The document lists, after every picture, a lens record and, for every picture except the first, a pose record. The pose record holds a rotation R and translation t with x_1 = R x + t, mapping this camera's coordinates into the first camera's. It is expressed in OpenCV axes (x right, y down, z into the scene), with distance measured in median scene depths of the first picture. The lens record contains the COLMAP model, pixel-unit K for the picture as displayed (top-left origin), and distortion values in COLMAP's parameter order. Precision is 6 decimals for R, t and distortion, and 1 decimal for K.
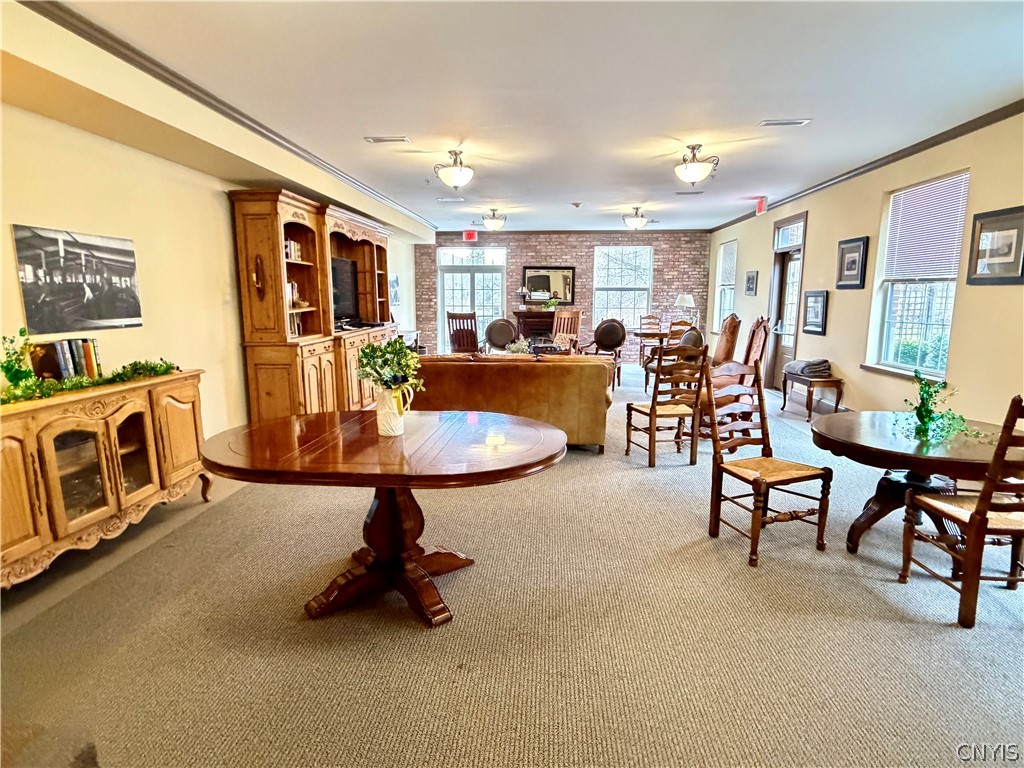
lens RADIAL K [[564.4, 0, 512.0], [0, 564.4, 384.0], [0, 0, 1]] dist [-0.001996, -0.000210]
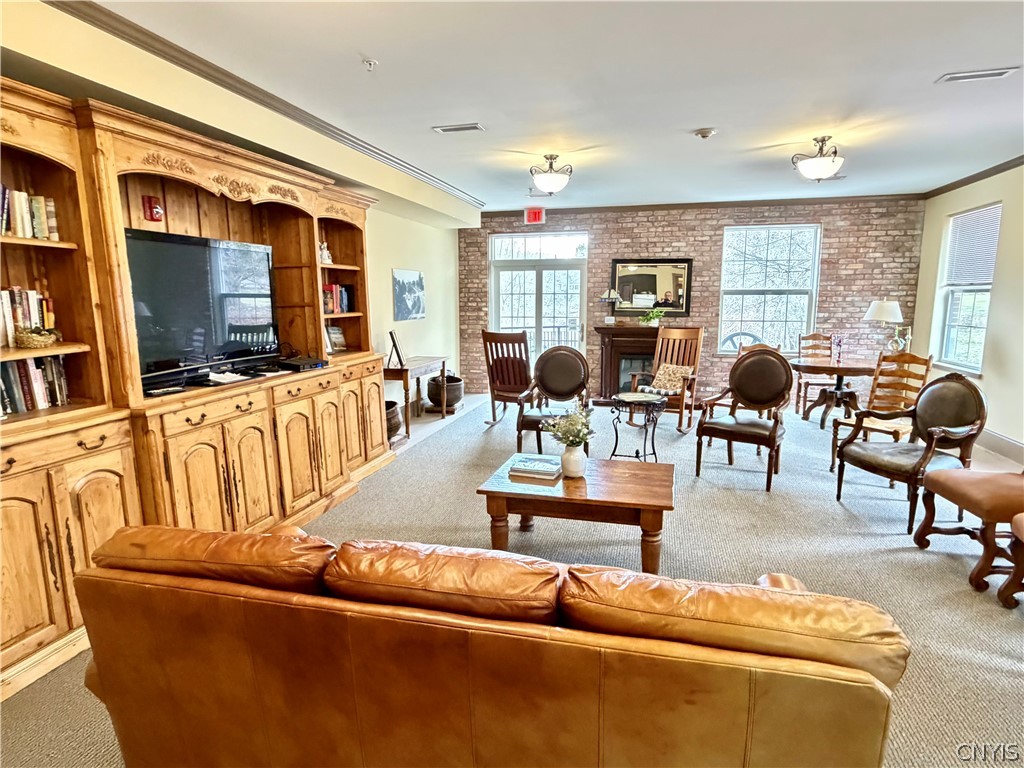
lens RADIAL K [[564.4, 0, 512.0], [0, 564.4, 384.0], [0, 0, 1]] dist [-0.001996, -0.000210]
pose [[0.982998, 0.023338, -0.182126, 0.028621], [-0.023654, 0.999720, 0.000437, -0.057744], [0.182085, 0.003878, 0.983275, 0.320203]]
